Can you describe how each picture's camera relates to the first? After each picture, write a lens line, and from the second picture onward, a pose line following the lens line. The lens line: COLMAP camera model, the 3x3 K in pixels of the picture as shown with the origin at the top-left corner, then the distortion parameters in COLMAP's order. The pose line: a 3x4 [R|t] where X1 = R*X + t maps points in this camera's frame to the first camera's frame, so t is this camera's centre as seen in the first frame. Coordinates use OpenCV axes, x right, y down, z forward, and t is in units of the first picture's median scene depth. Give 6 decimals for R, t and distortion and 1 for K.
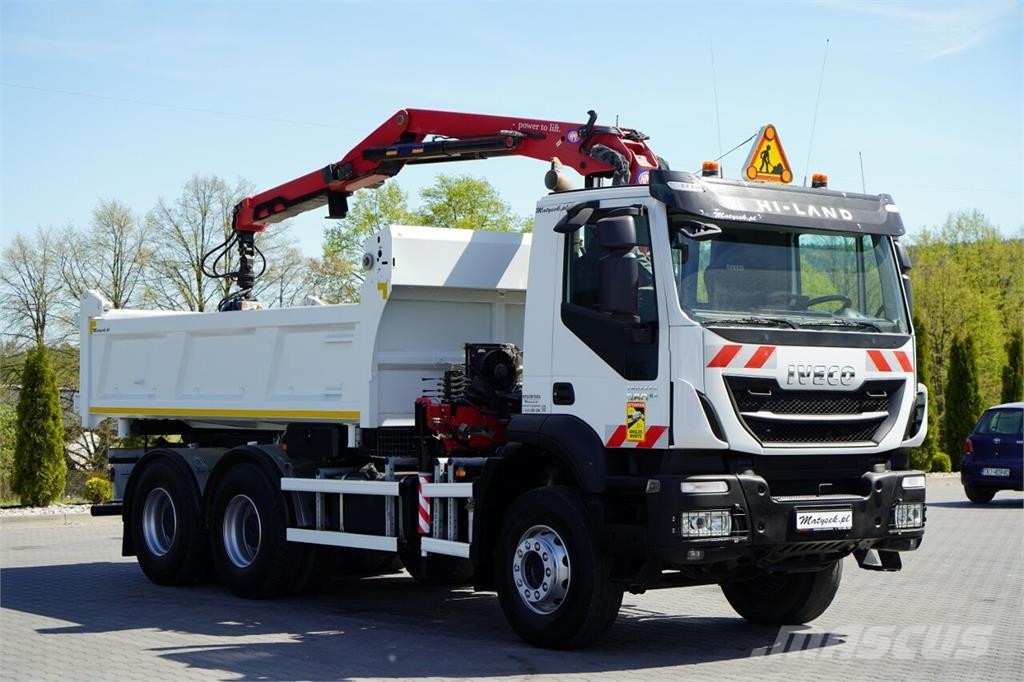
lens RADIAL K [[1943.1, 0, 512.0], [0, 1943.1, 341.0], [0, 0, 1]] dist [-0.011825, -0.061049]
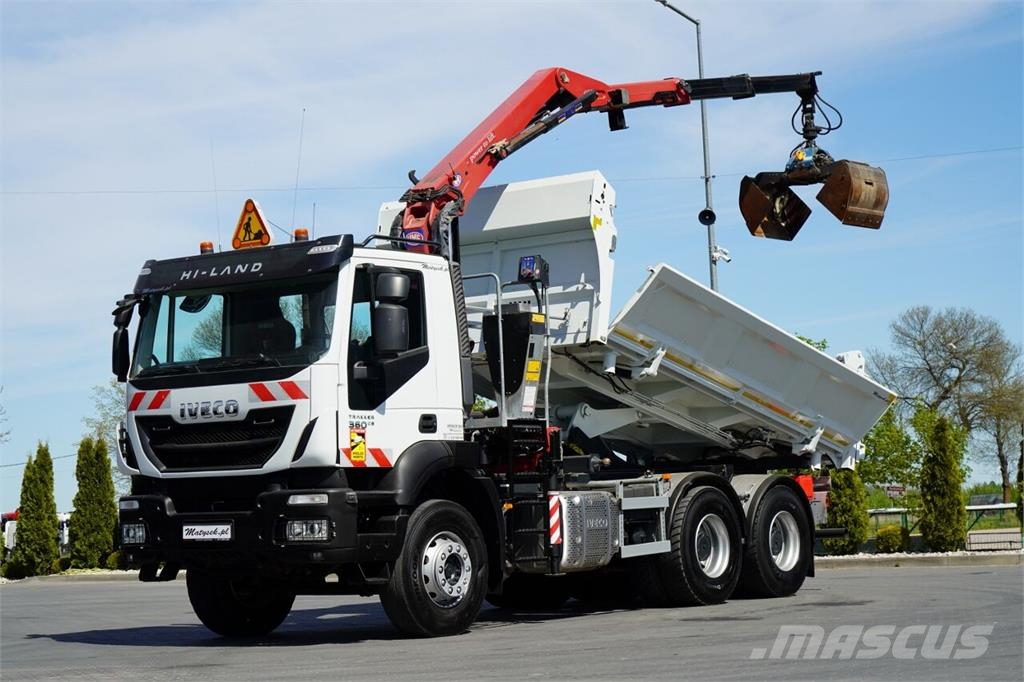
lens RADIAL K [[2095.5, 0, 512.0], [0, 2095.5, 341.0], [0, 0, 1]] dist [0.051759, 0.462088]
pose [[0.265842, -0.093334, -0.959488, 1.375384], [0.057328, 0.995071, -0.080912, 0.085913], [0.962310, -0.033496, 0.269883, 0.795690]]
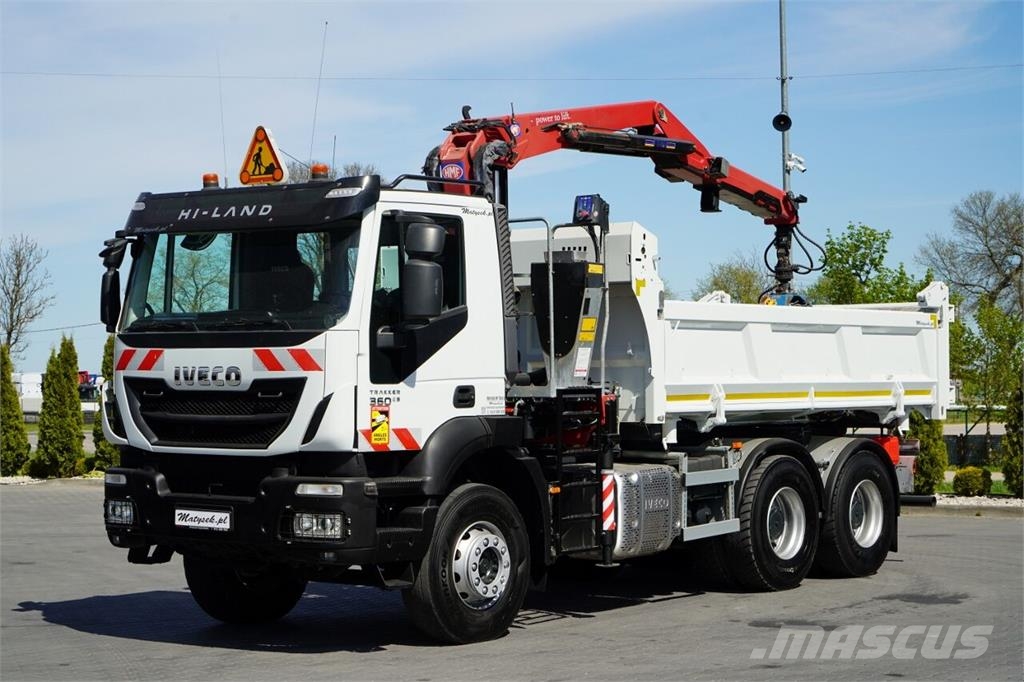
lens RADIAL K [[2067.6, 0, 512.0], [0, 2067.6, 341.0], [0, 0, 1]] dist [0.106778, -0.403044]
pose [[0.243984, -0.021432, -0.969543, 1.187686], [0.030404, 0.999433, -0.014441, 0.018910], [0.969303, -0.025954, 0.244497, 0.849797]]
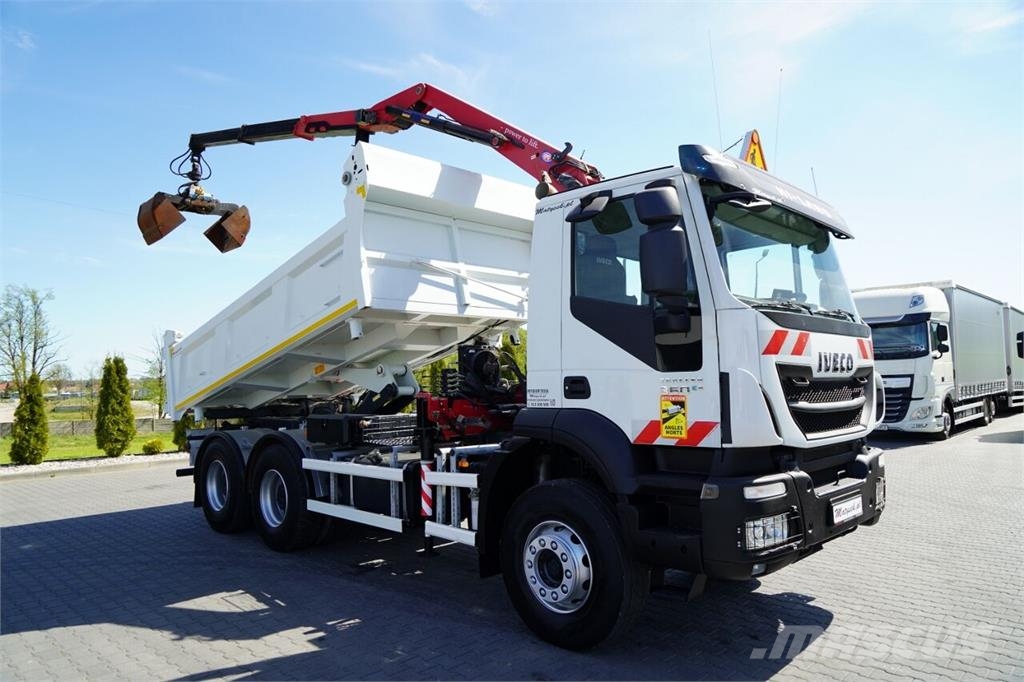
lens RADIAL K [[684.5, 0, 510.3], [0, 684.5, 335.5], [0, 0, 1]] dist [-0.050385, 0.042486]
pose [[0.991355, -0.011819, 0.130674, -0.050533], [0.017246, 0.999032, -0.040477, 0.013979], [-0.130069, 0.042381, 0.990599, 0.643508]]
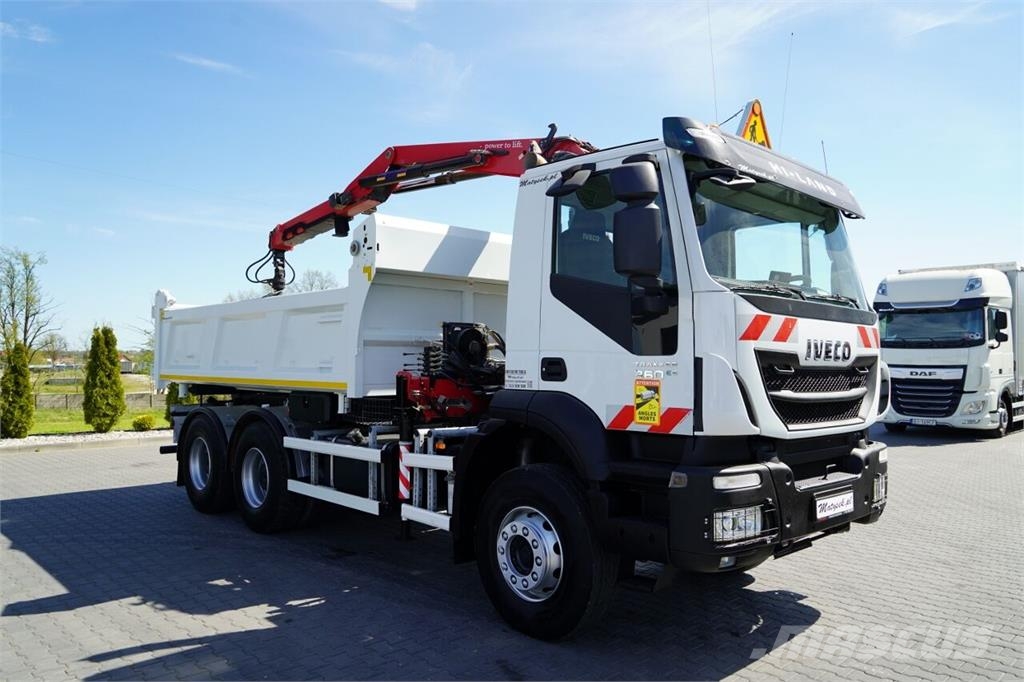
lens RADIAL K [[743.1, 0, 512.0], [0, 743.1, 341.0], [0, 0, 1]] dist [-0.011772, -0.000099]
pose [[0.995266, 0.005387, 0.097035, -0.028155], [-0.005218, 0.999984, -0.002003, 0.013794], [-0.097045, 0.001488, 0.995279, 0.625417]]
